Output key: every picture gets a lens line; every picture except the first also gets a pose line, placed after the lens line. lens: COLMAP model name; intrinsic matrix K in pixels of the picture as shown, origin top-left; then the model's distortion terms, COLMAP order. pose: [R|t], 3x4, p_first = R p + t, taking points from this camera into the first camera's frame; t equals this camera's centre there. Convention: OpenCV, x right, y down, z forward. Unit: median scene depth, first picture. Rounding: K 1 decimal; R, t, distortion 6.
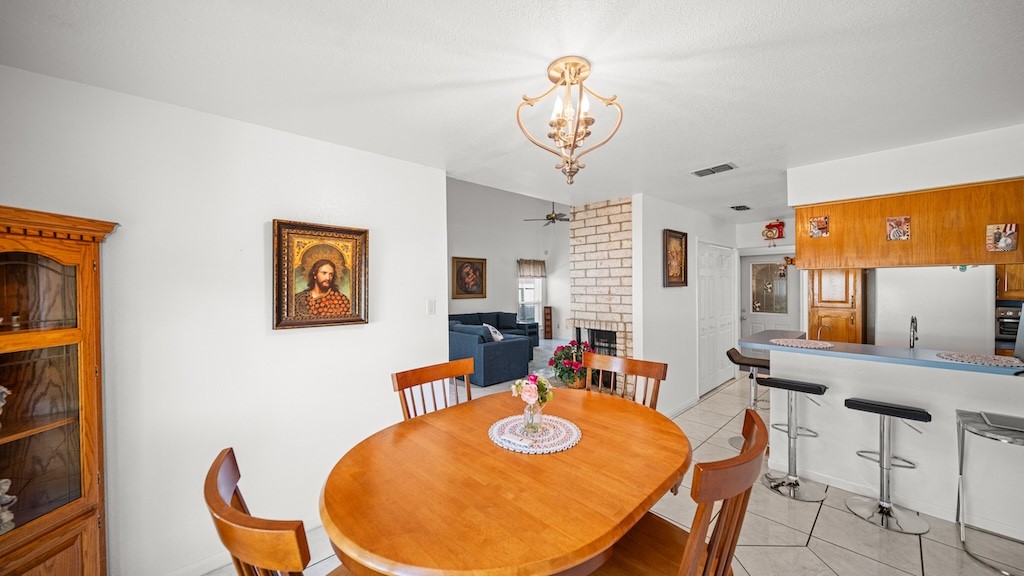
lens RADIAL K [[364.5, 0, 514.8], [0, 364.5, 277.8], [0, 0, 1]] dist [0.000345, -0.004876]
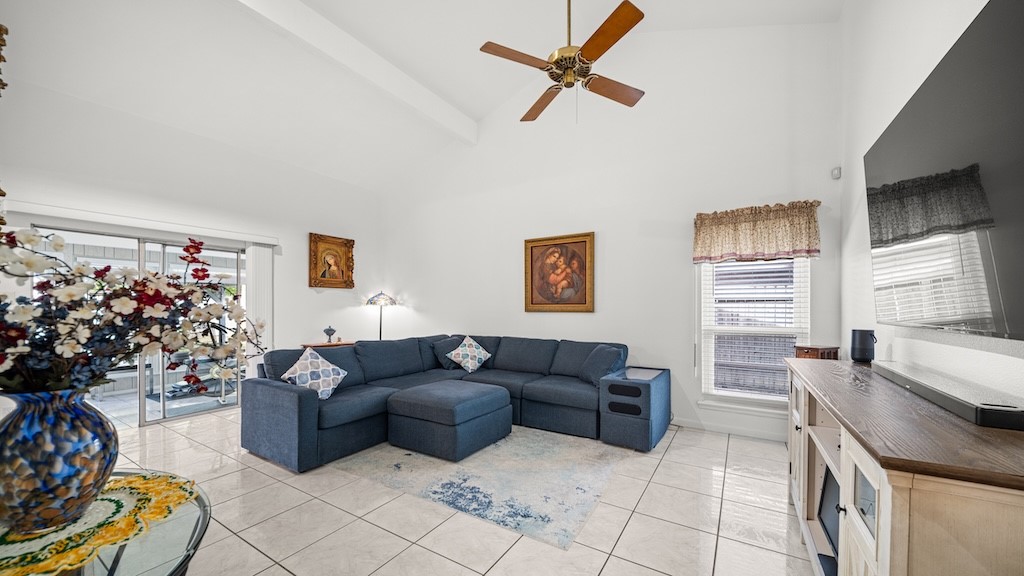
lens RADIAL K [[369.7, 0, 516.5], [0, 369.7, 310.2], [0, 0, 1]] dist [0.000420, -0.000004]
pose [[0.255533, 0.012206, -0.966723, 0.584584], [0.020175, 0.999635, 0.017954, 0.064465], [0.966590, -0.024092, 0.255193, 1.200570]]
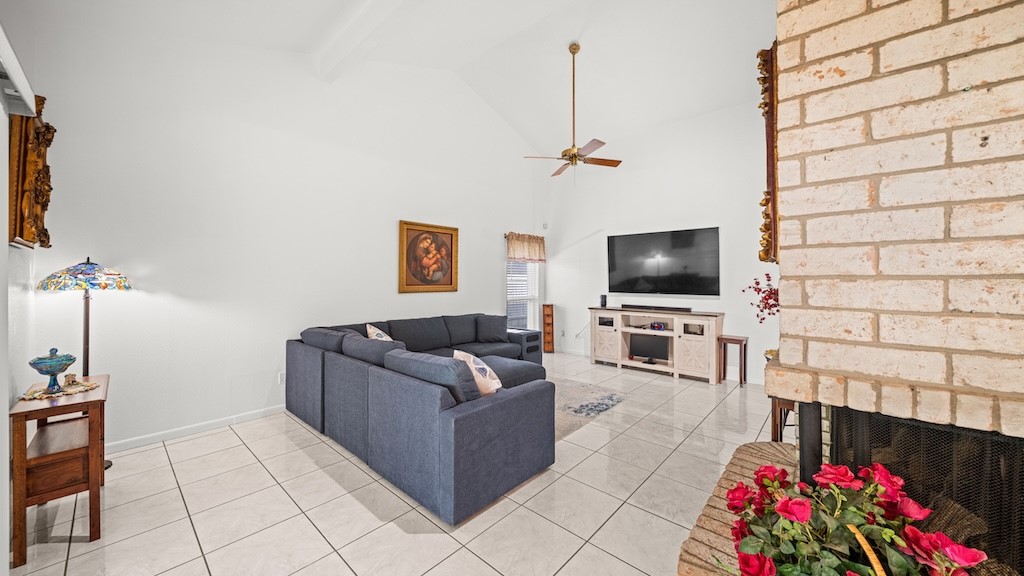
lens RADIAL K [[364.5, 0, 514.8], [0, 364.5, 277.8], [0, 0, 1]] dist [0.000345, -0.004876]
pose [[0.996105, 0.008649, 0.087746, -0.054970], [-0.010013, 0.999836, 0.015116, 0.033721], [-0.087601, -0.015936, 0.996028, 0.578033]]
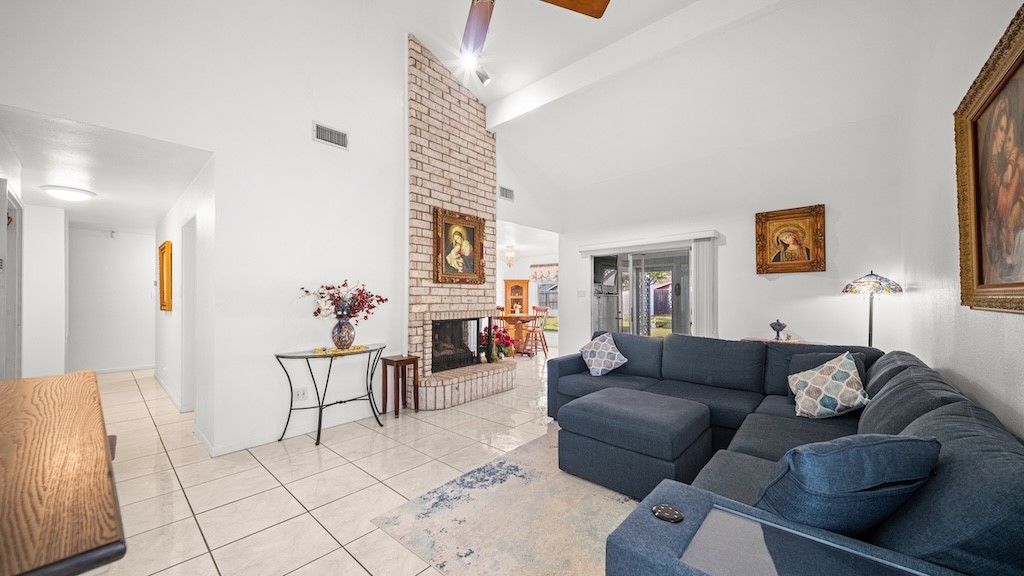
lens RADIAL K [[362.9, 0, 512.0], [0, 362.9, 288.0], [0, 0, 1]] dist [0.000544, 0.000010]
pose [[-0.996519, 0.006623, -0.083103, 0.160484], [0.010646, 0.998788, -0.048058, 0.077076], [0.082684, -0.048775, -0.995382, 1.711096]]
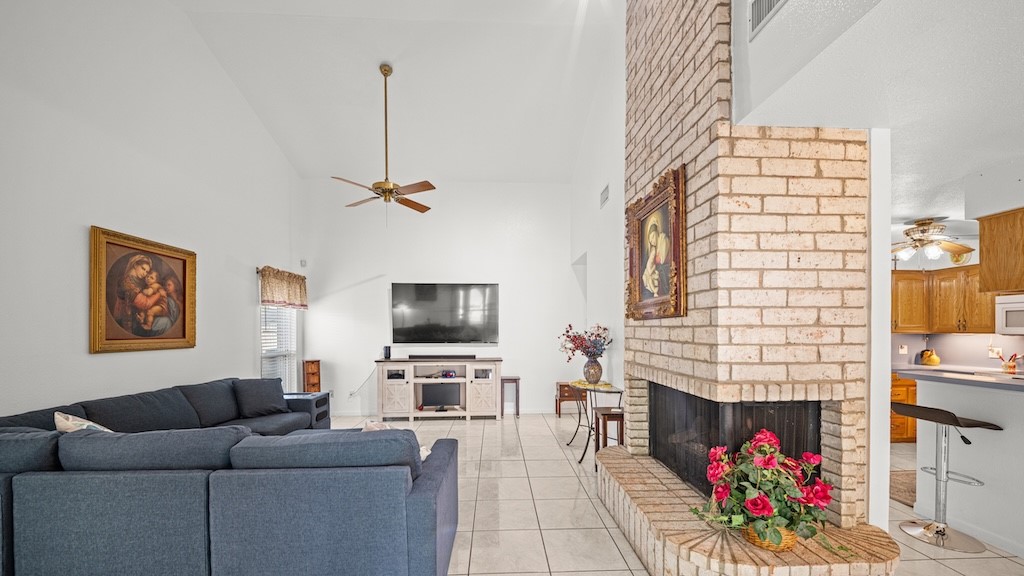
lens RADIAL K [[379.0, 0, 511.7], [0, 379.0, 332.2], [0, 0, 1]] dist [-0.001008, -0.000276]
pose [[0.646027, 0.001393, 0.763313, -0.269669], [-0.018272, 0.999740, 0.013640, 0.039551], [-0.763096, -0.022759, 0.645884, 0.697348]]
